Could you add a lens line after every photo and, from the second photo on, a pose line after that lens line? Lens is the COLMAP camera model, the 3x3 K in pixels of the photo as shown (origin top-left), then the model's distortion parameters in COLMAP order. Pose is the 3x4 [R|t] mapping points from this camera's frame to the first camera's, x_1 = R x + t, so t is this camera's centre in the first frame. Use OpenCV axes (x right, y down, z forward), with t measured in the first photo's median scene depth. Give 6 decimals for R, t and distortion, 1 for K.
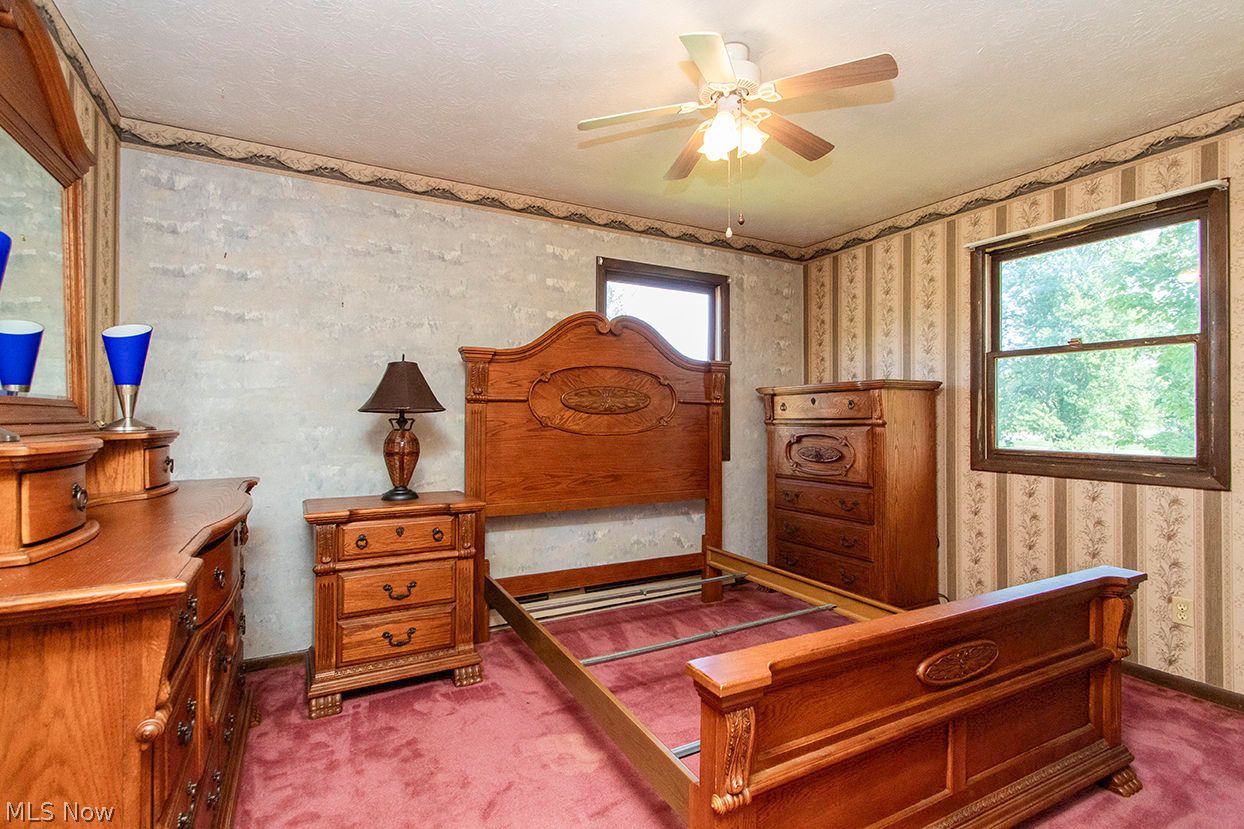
lens RADIAL K [[587.1, 0, 616.6], [0, 587.1, 404.6], [0, 0, 1]] dist [0.001085, 0.000298]
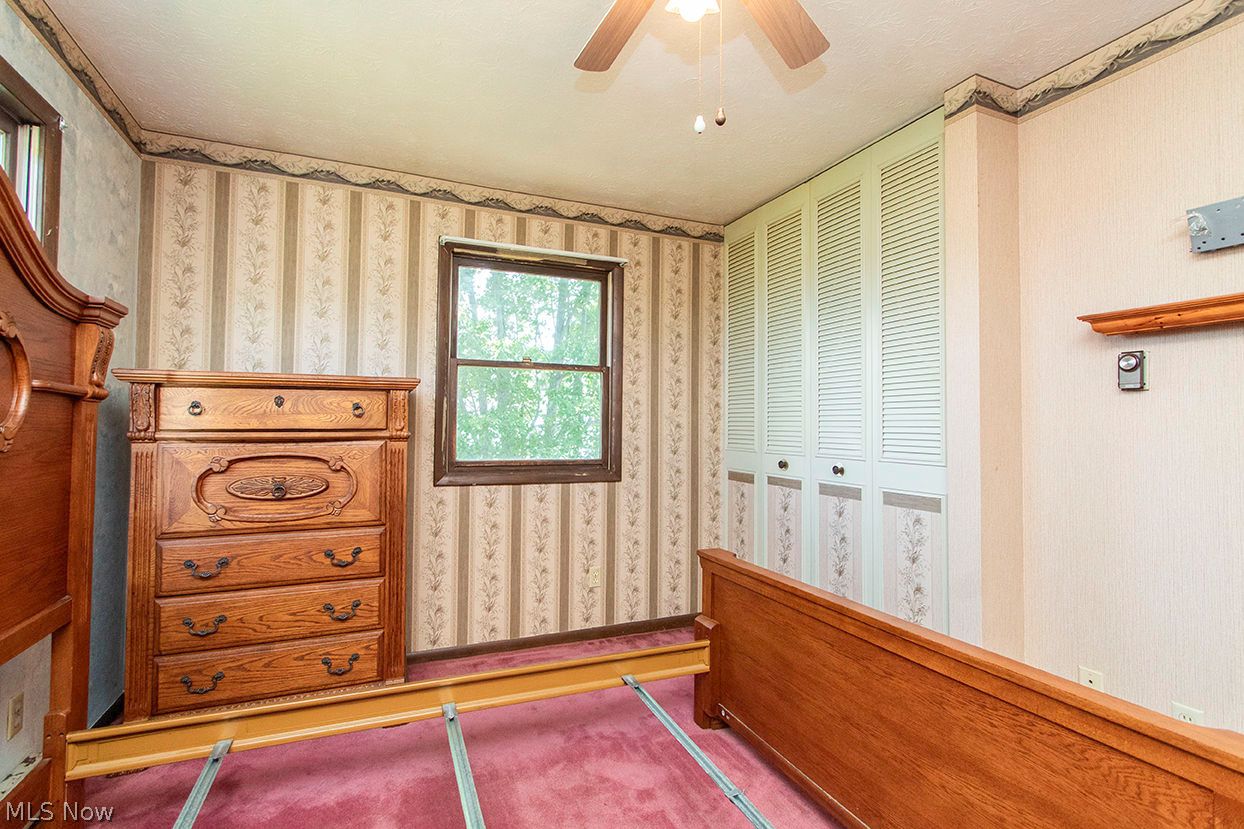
lens RADIAL K [[587.1, 0, 616.6], [0, 587.1, 404.6], [0, 0, 1]] dist [0.001085, 0.000298]
pose [[0.095876, 0.036782, 0.994713, -0.266930], [-0.028025, 0.999021, -0.034240, 0.009611], [-0.994999, -0.024594, 0.096813, 0.645972]]
